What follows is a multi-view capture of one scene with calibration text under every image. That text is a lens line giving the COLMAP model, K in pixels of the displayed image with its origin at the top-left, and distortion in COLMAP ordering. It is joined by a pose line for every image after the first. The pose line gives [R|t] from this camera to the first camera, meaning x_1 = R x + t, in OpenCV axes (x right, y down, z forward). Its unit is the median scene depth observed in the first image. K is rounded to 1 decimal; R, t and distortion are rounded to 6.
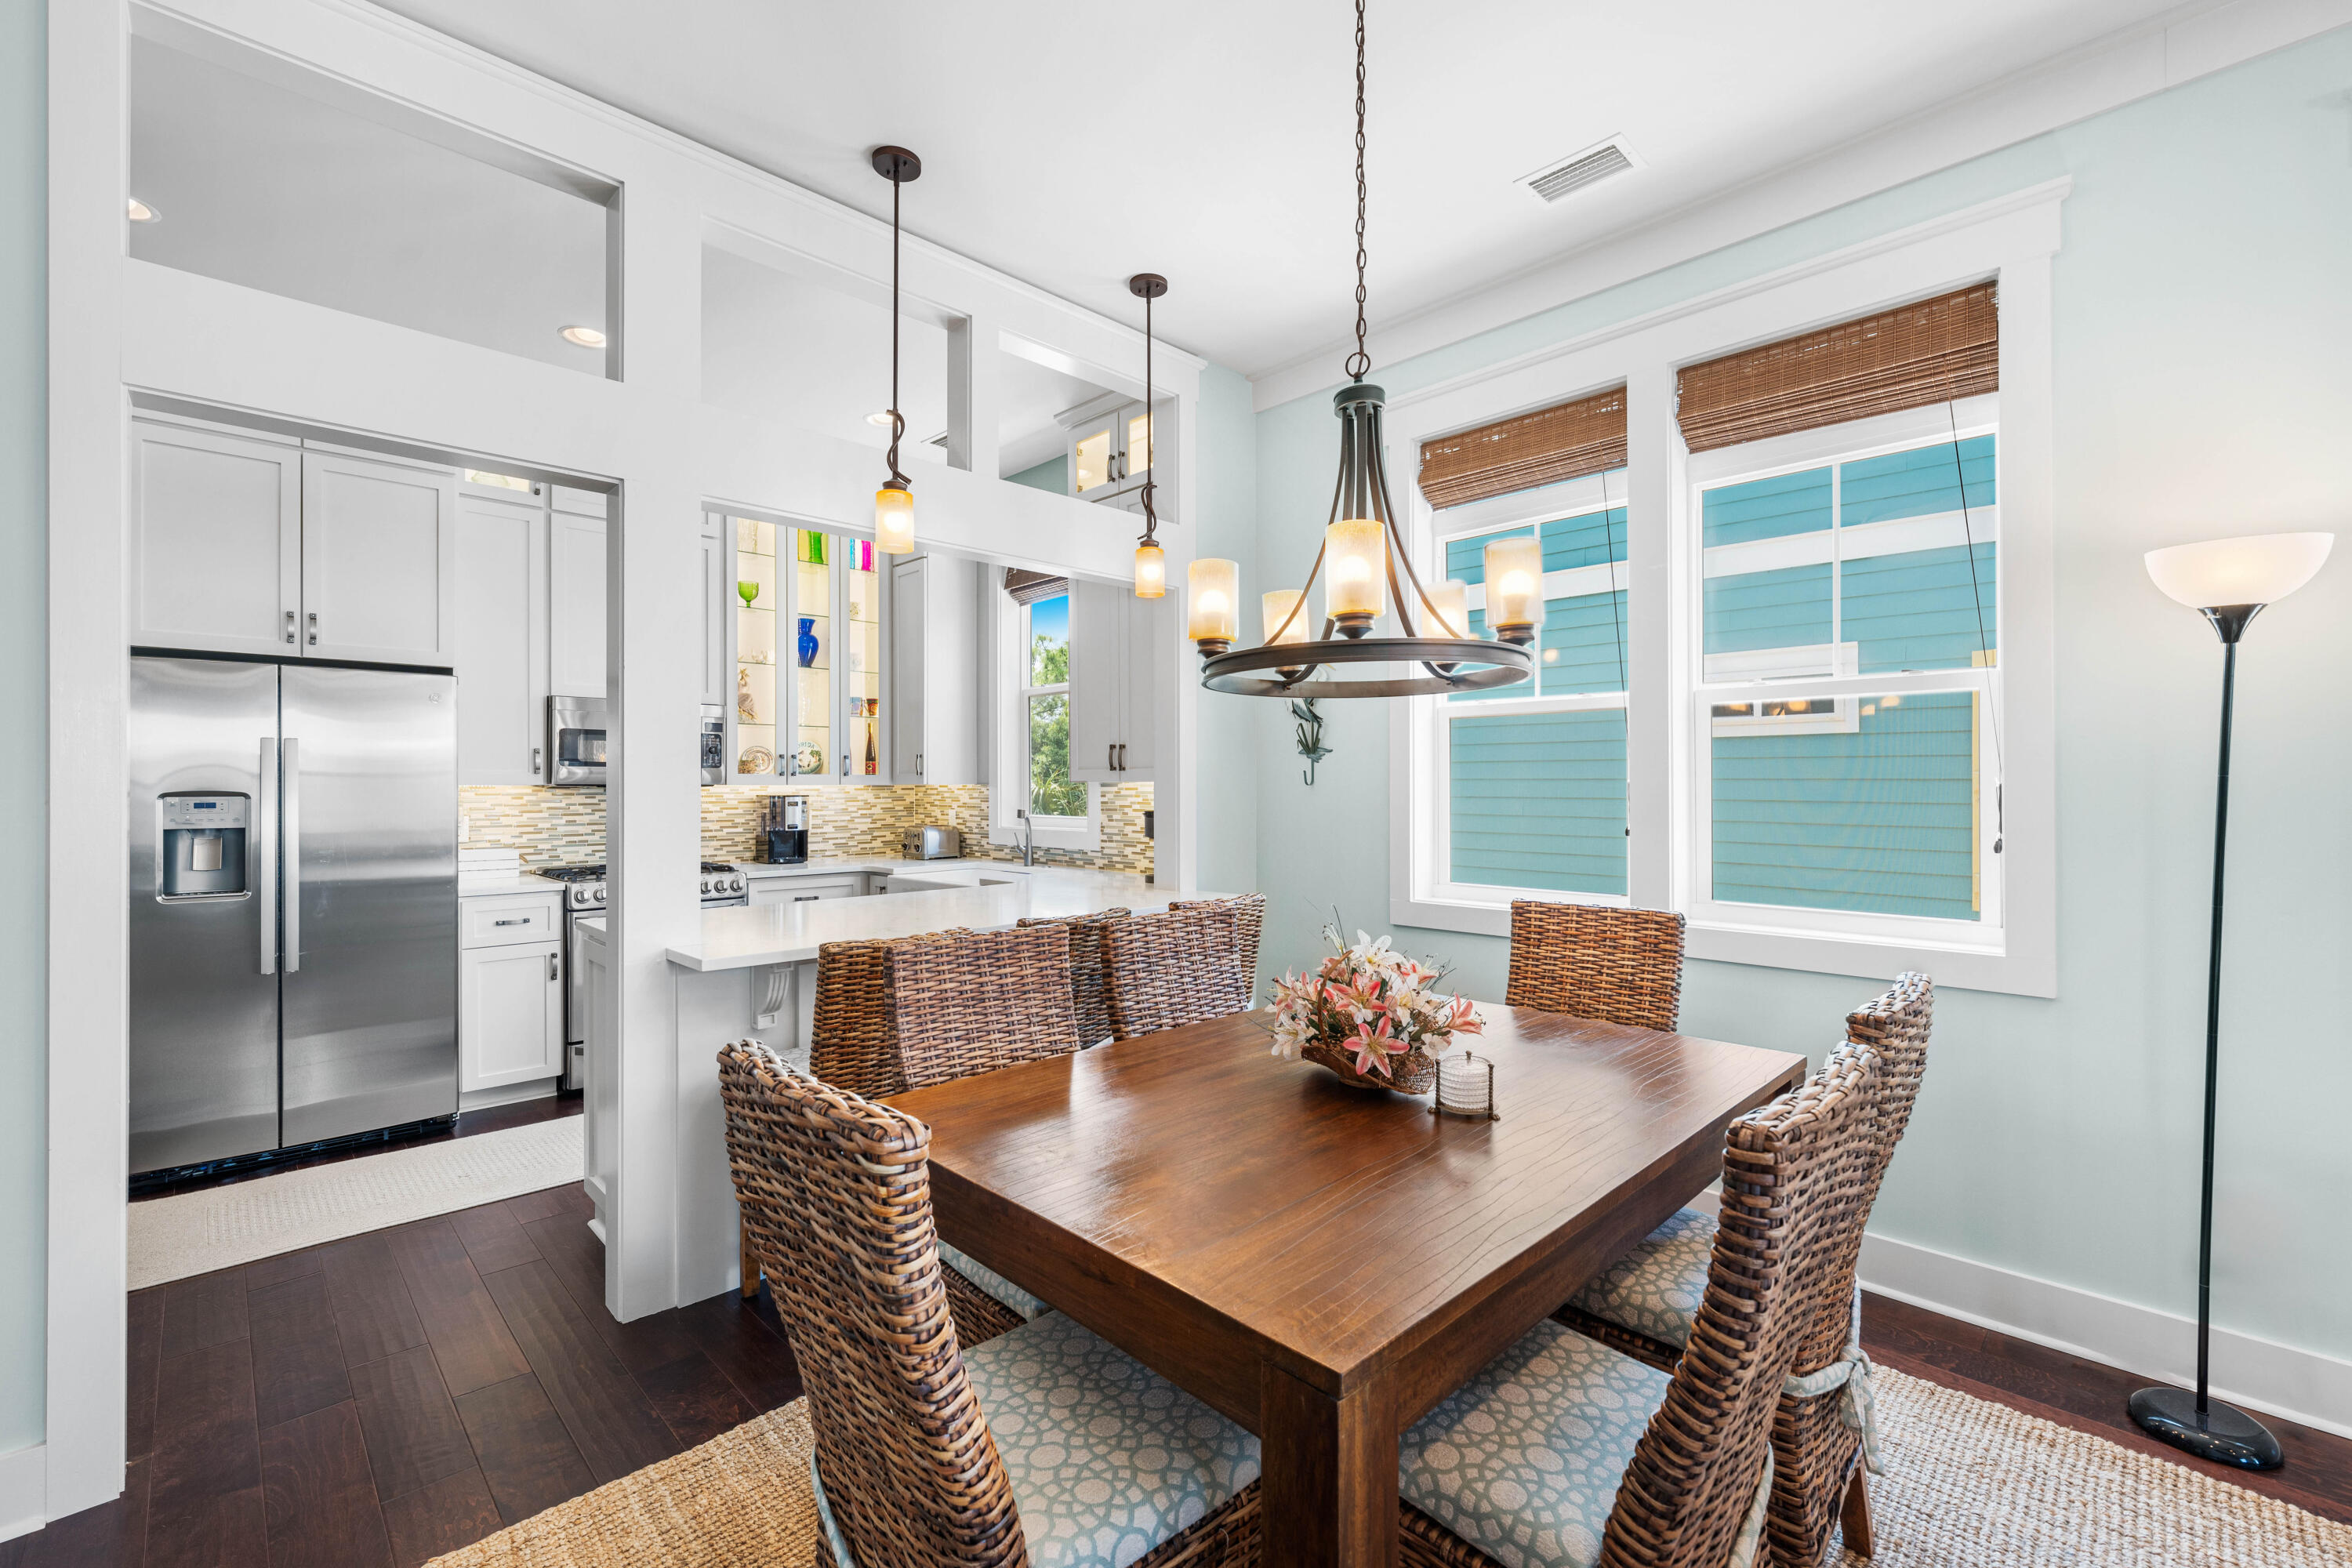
lens RADIAL K [[981.3, 0, 1178.5], [0, 981.3, 784.6], [0, 0, 1]] dist [0.003589, -0.001341]
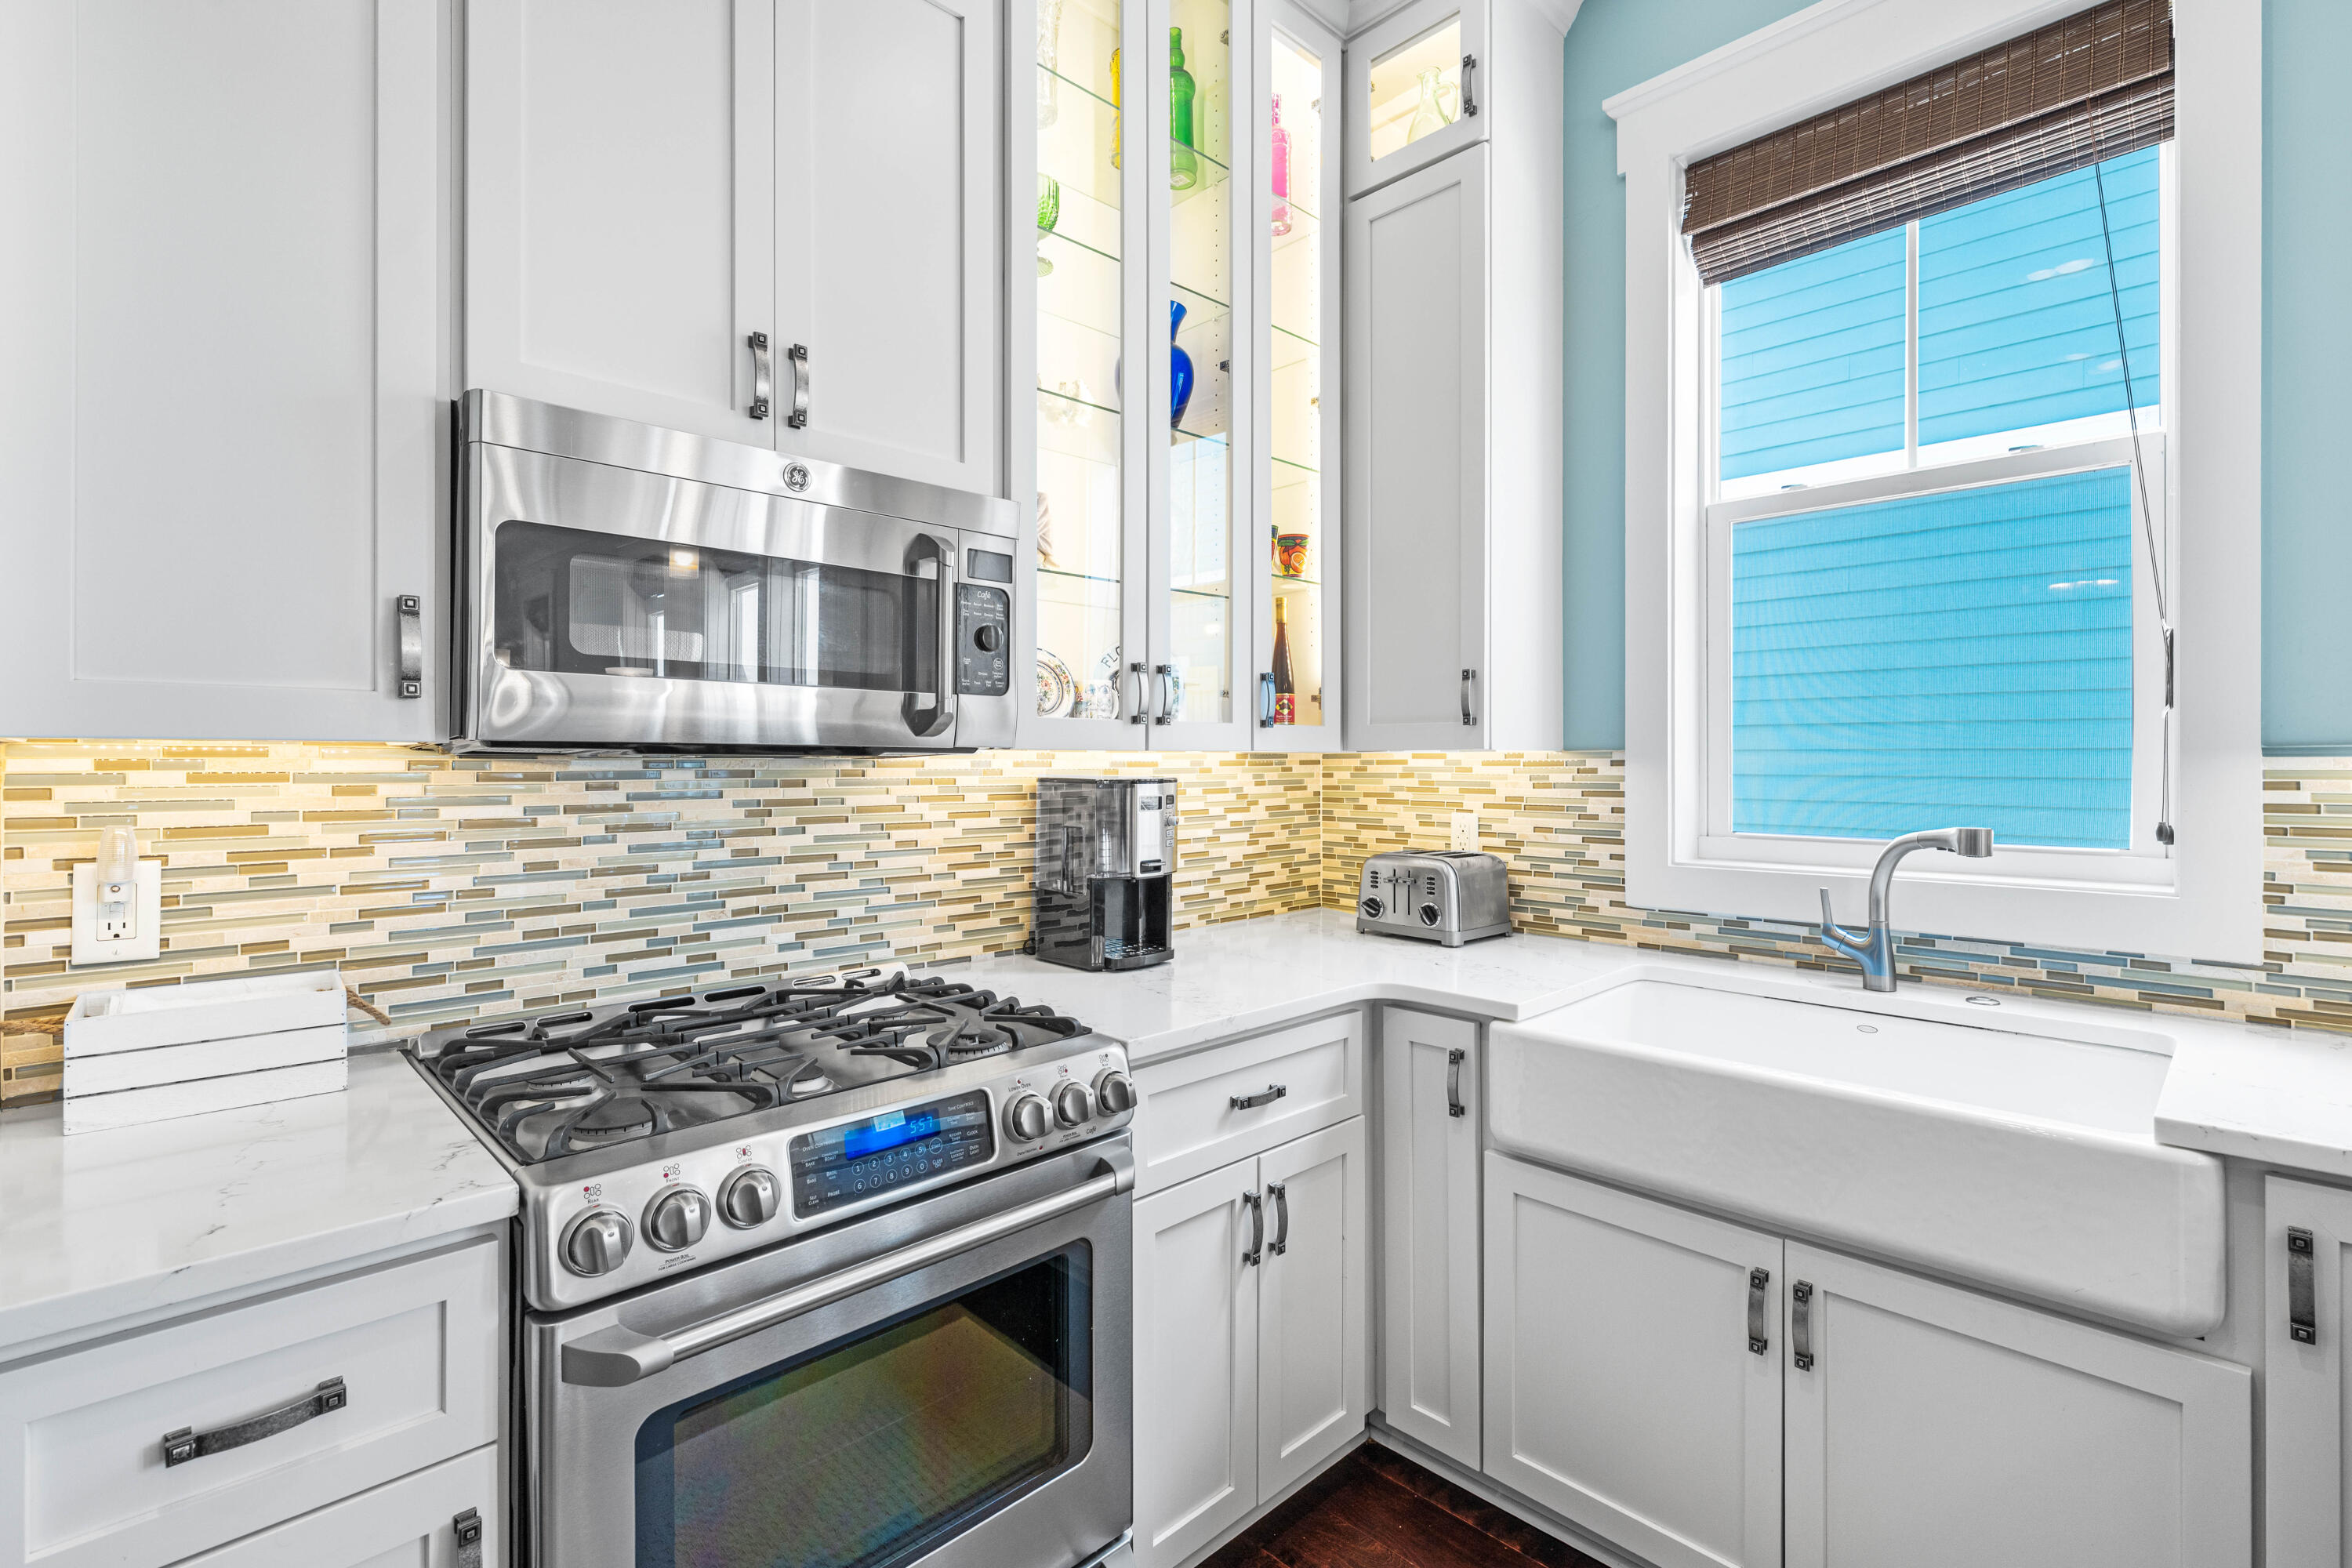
lens RADIAL K [[1064.3, 0, 1184.7], [0, 1064.3, 758.0], [0, 0, 1]] dist [-0.000936, -0.001568]
pose [[0.999981, 0.001882, -0.005862, -0.474628], [-0.001887, 0.999998, -0.000869, 0.004494], [0.005861, 0.000880, 0.999982, 0.764284]]
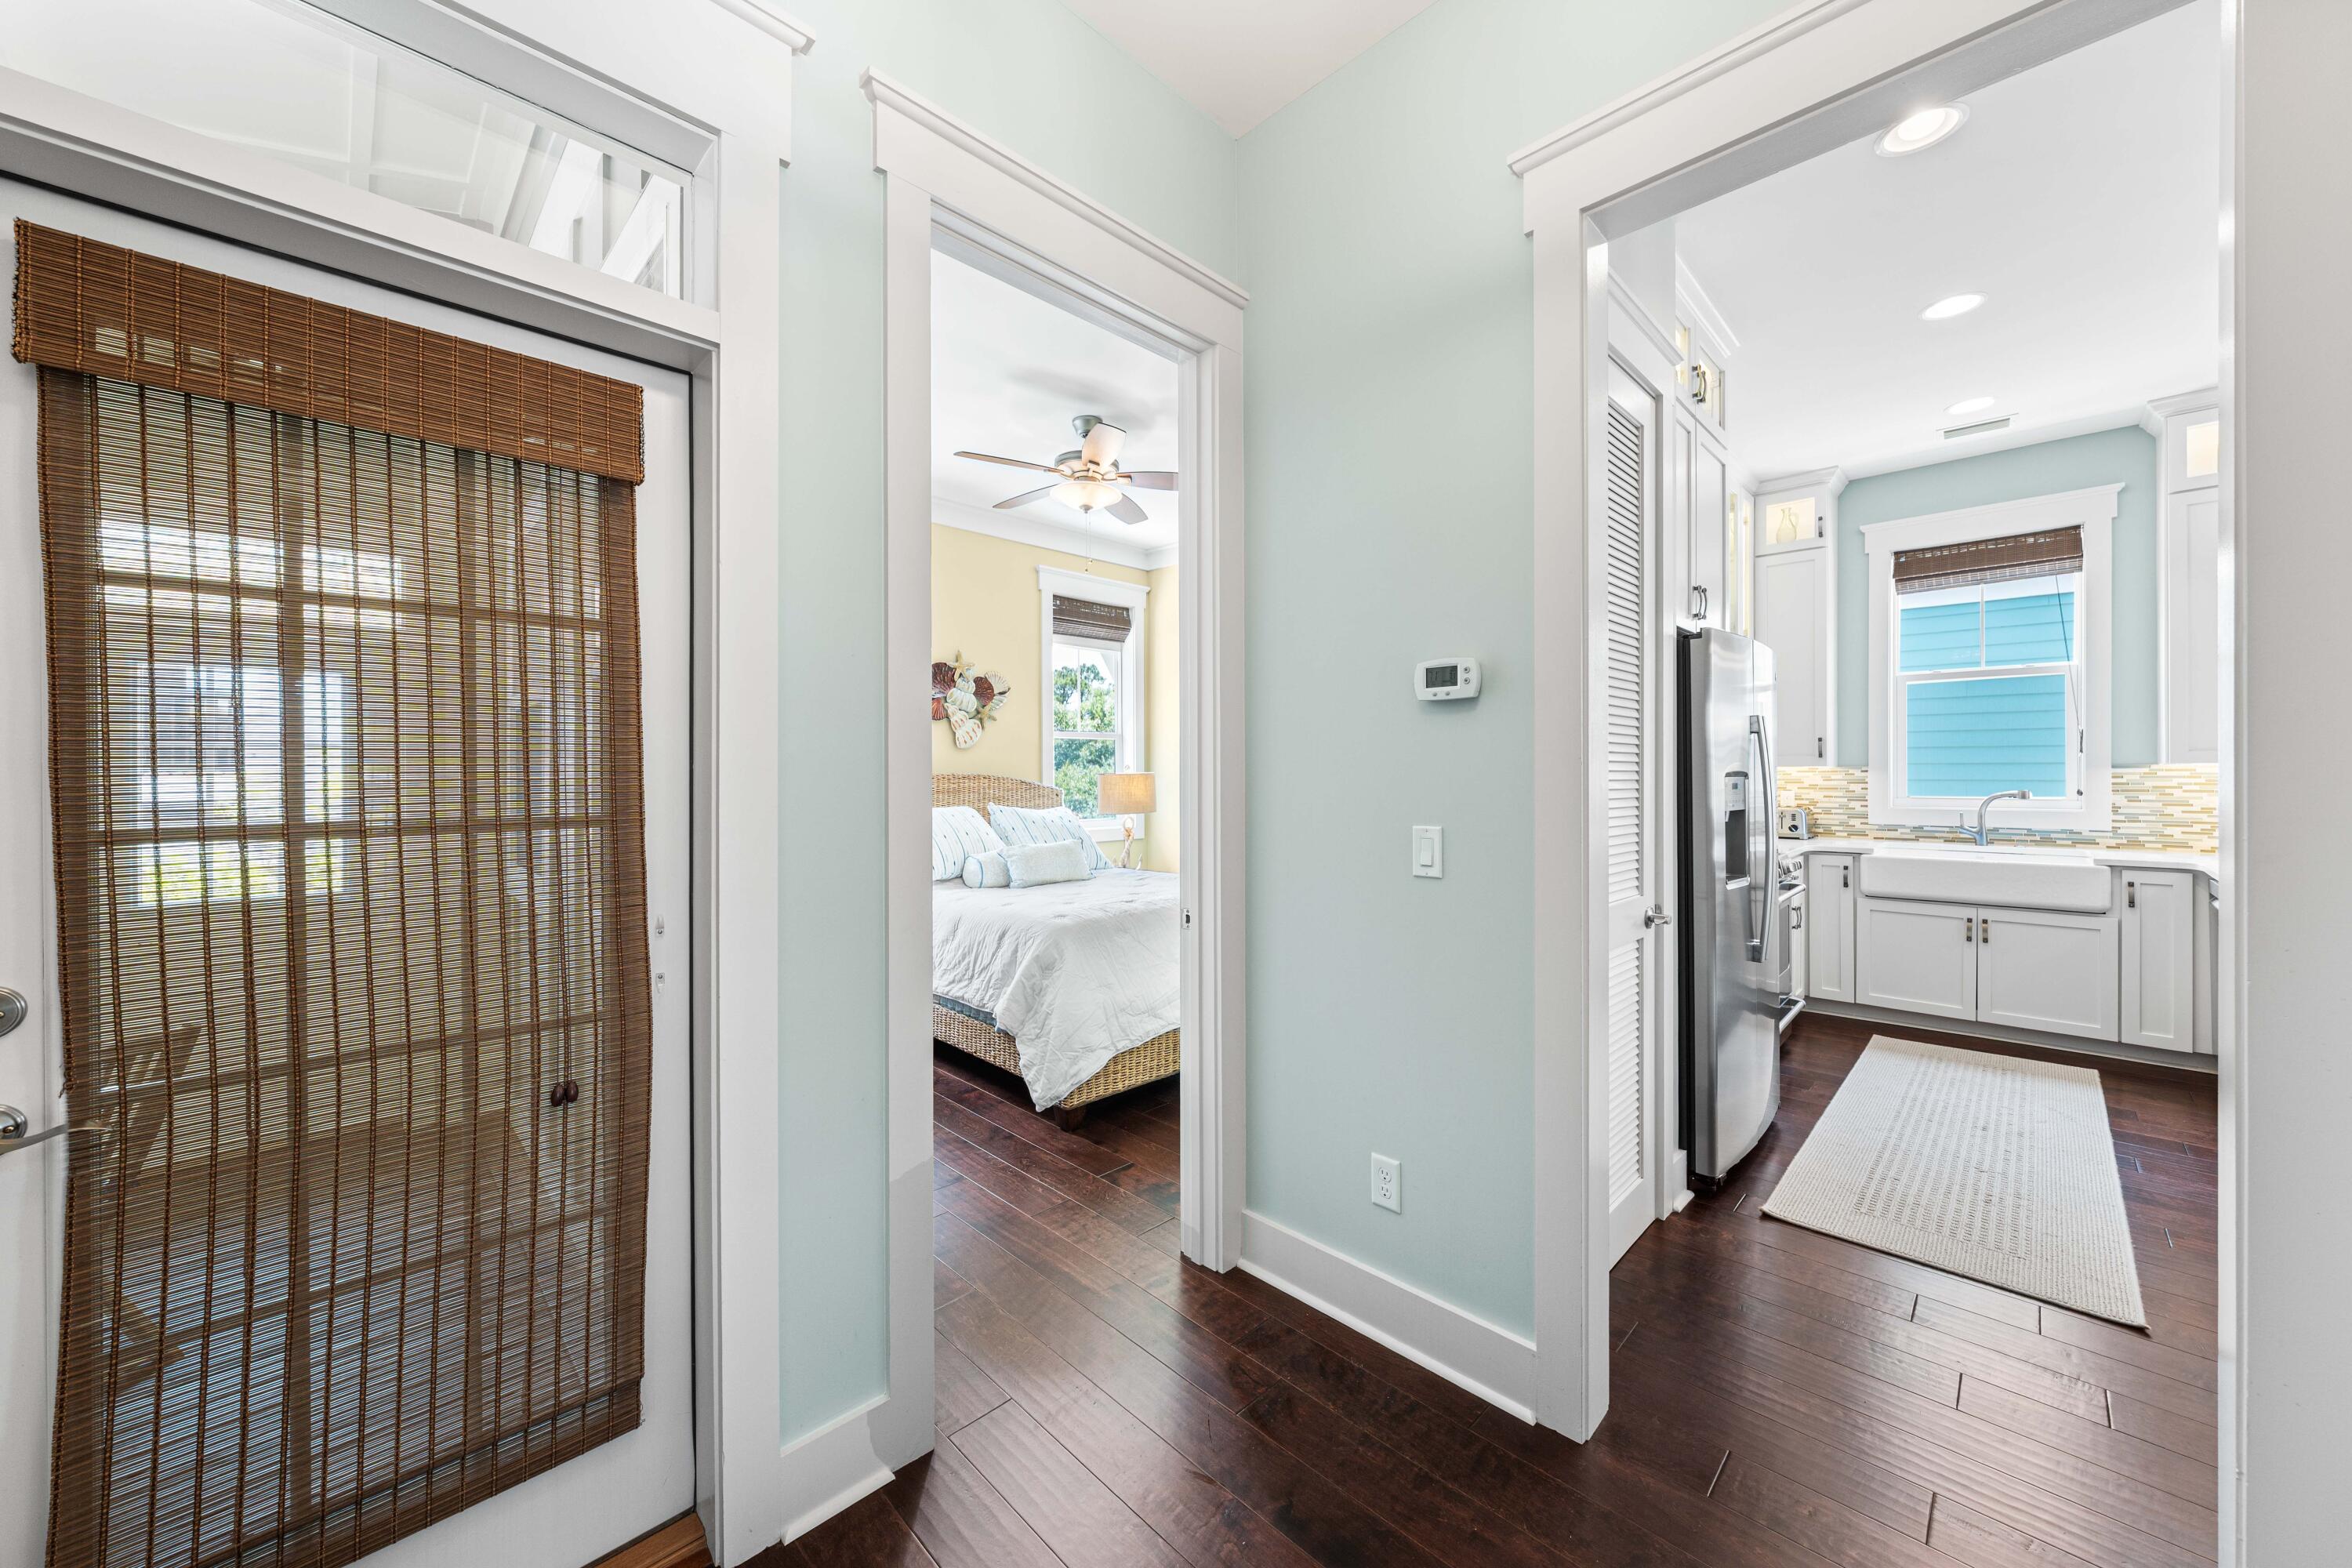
lens RADIAL K [[872.6, 0, 1171.1], [0, 872.6, 774.3], [0, 0, 1]] dist [-0.005287, 0.000964]
pose [[0.999972, -0.001300, 0.007314, -1.222117], [0.001272, 0.999992, 0.003770, 0.004777], [-0.007319, -0.003760, 0.999966, 0.117318]]
